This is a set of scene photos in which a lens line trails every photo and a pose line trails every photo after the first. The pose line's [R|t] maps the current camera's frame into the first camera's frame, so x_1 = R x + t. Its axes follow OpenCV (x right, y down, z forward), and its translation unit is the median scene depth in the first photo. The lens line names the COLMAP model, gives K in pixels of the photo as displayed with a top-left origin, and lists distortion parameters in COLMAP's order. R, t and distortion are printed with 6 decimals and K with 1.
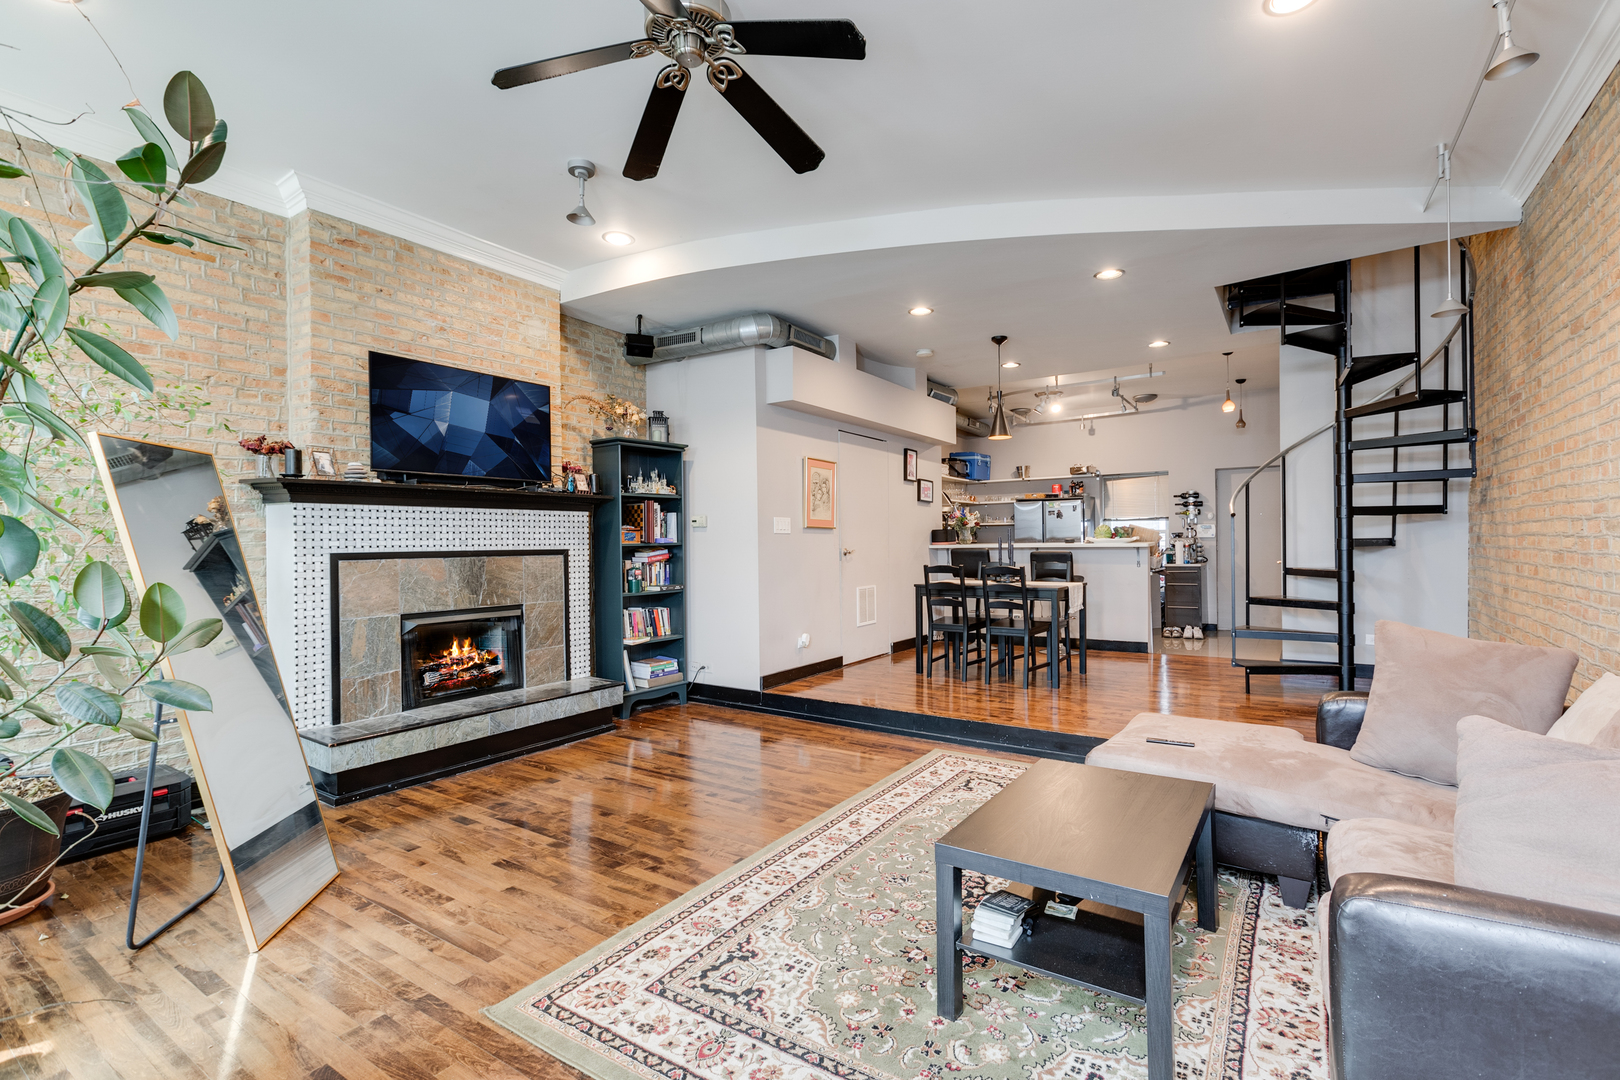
lens RADIAL K [[744.5, 0, 811.2], [0, 744.5, 546.5], [0, 0, 1]] dist [0.000090, 0.000119]
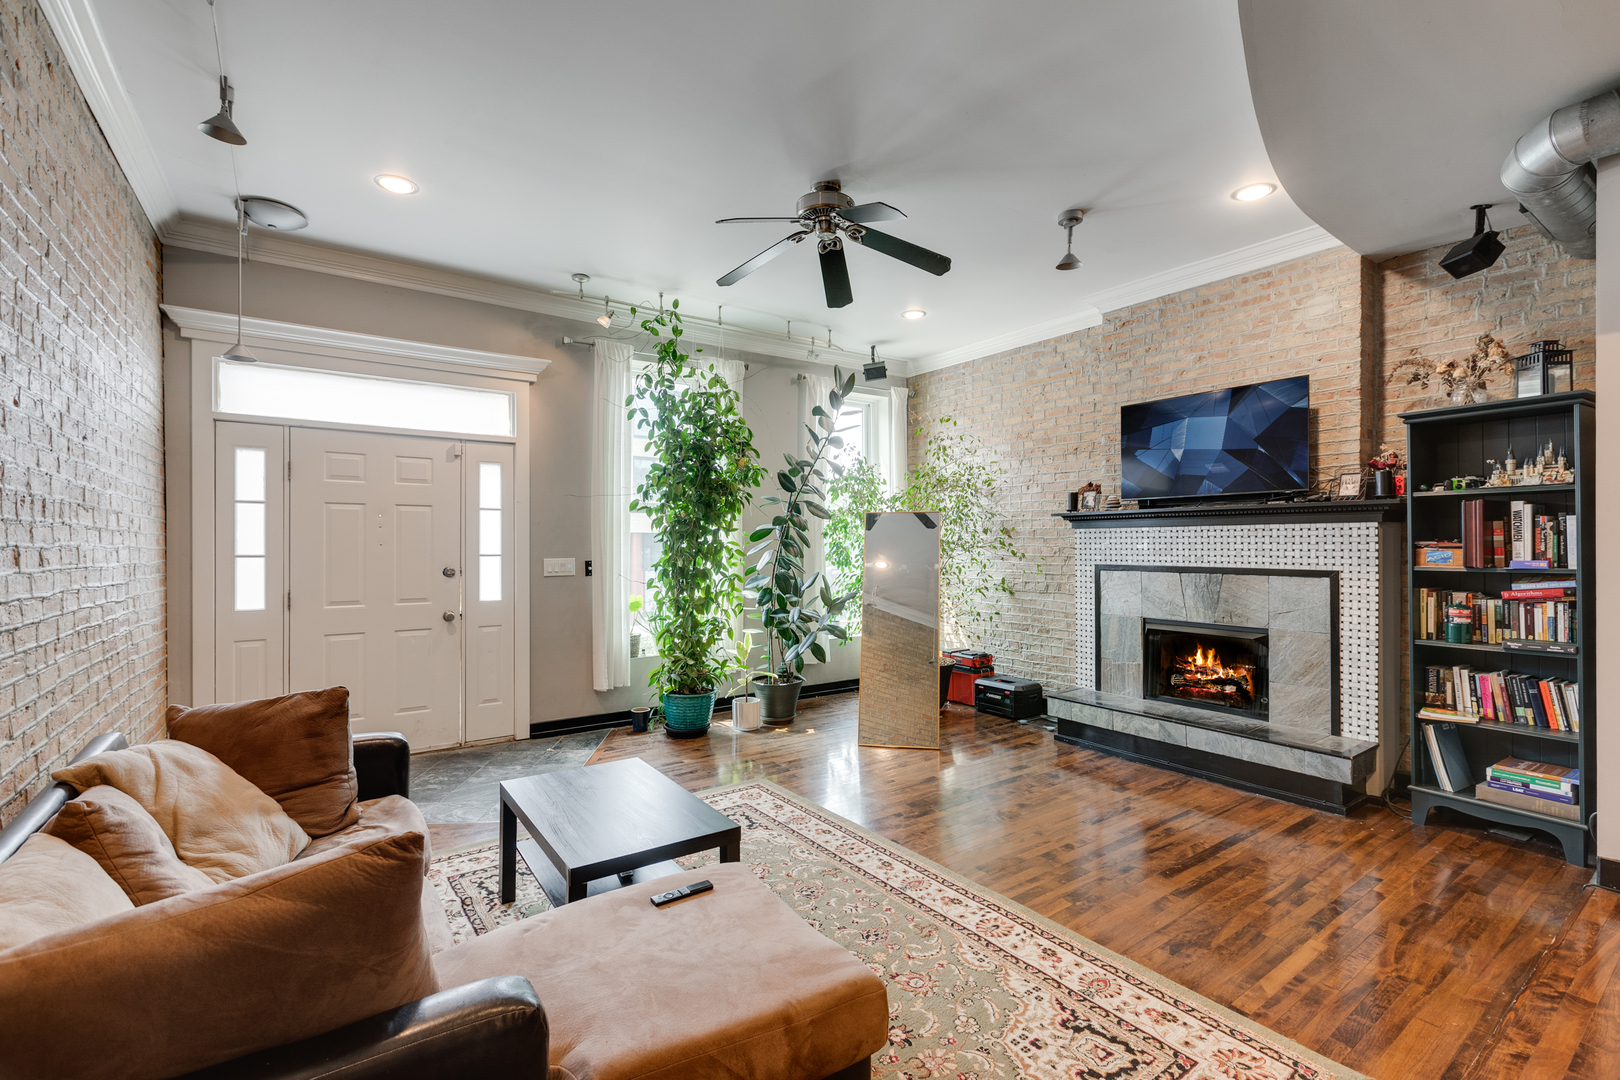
lens RADIAL K [[707.6, 0, 811.1], [0, 707.6, 539.0], [0, 0, 1]] dist [-0.000350, -0.000132]
pose [[-0.349696, 0.008335, -0.936826, 0.664235], [0.002108, 0.999965, 0.008110, -0.043230], [0.936861, 0.000861, -0.349701, 0.847800]]
